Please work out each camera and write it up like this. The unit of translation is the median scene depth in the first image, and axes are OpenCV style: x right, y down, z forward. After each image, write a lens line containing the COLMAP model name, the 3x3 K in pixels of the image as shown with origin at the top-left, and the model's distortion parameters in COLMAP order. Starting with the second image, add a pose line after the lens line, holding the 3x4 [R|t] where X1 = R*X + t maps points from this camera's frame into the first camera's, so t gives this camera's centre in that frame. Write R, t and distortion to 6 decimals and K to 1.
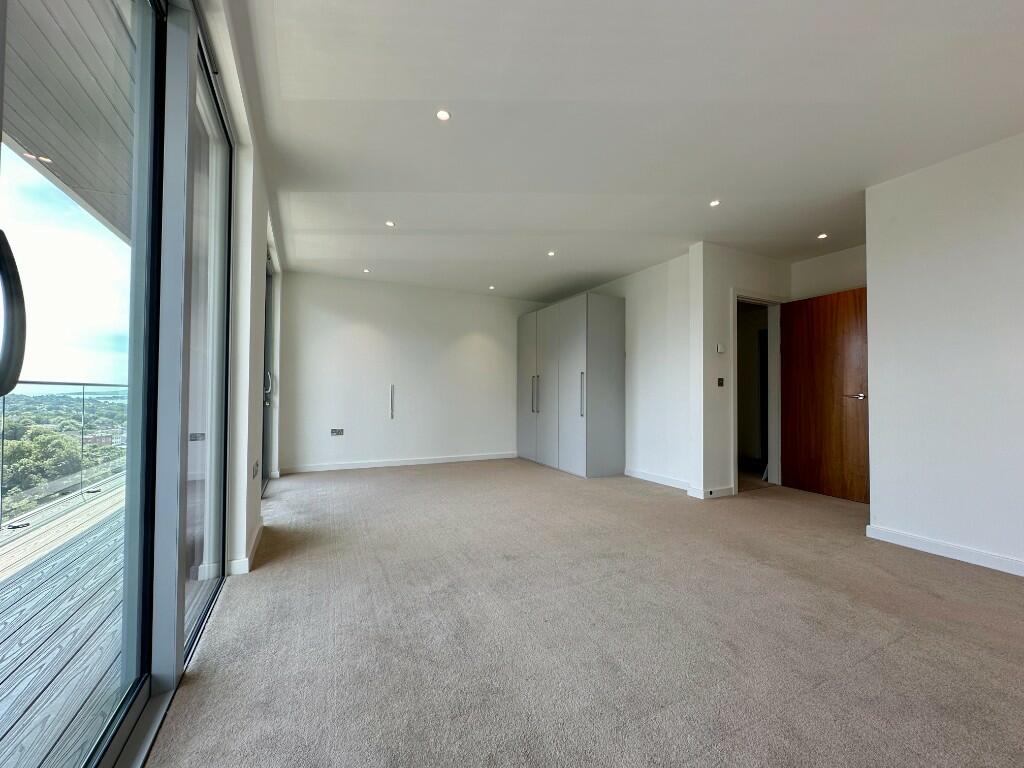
lens RADIAL K [[411.0, 0, 512.0], [0, 411.0, 384.0], [0, 0, 1]] dist [0.000451, 0.000069]
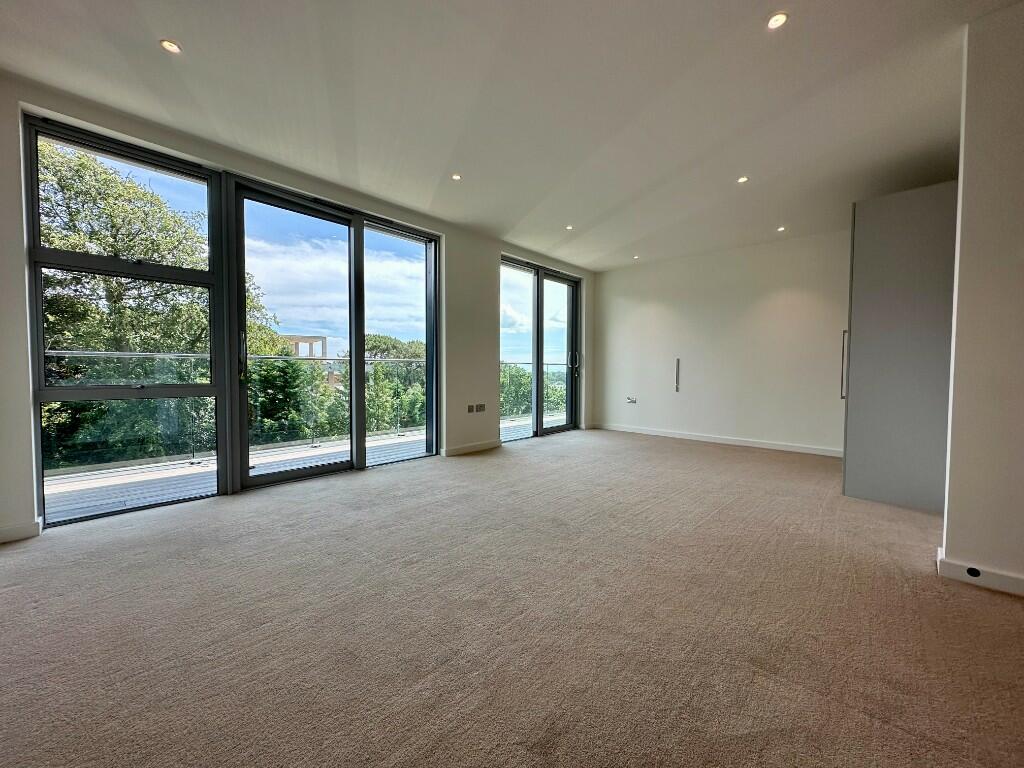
lens RADIAL K [[411.0, 0, 512.0], [0, 411.0, 384.0], [0, 0, 1]] dist [0.000451, 0.000069]
pose [[0.342407, 0.028543, -0.939118, 0.627853], [0.015447, 0.999232, 0.036002, 0.024737], [0.939425, -0.026834, 0.341703, 0.309411]]
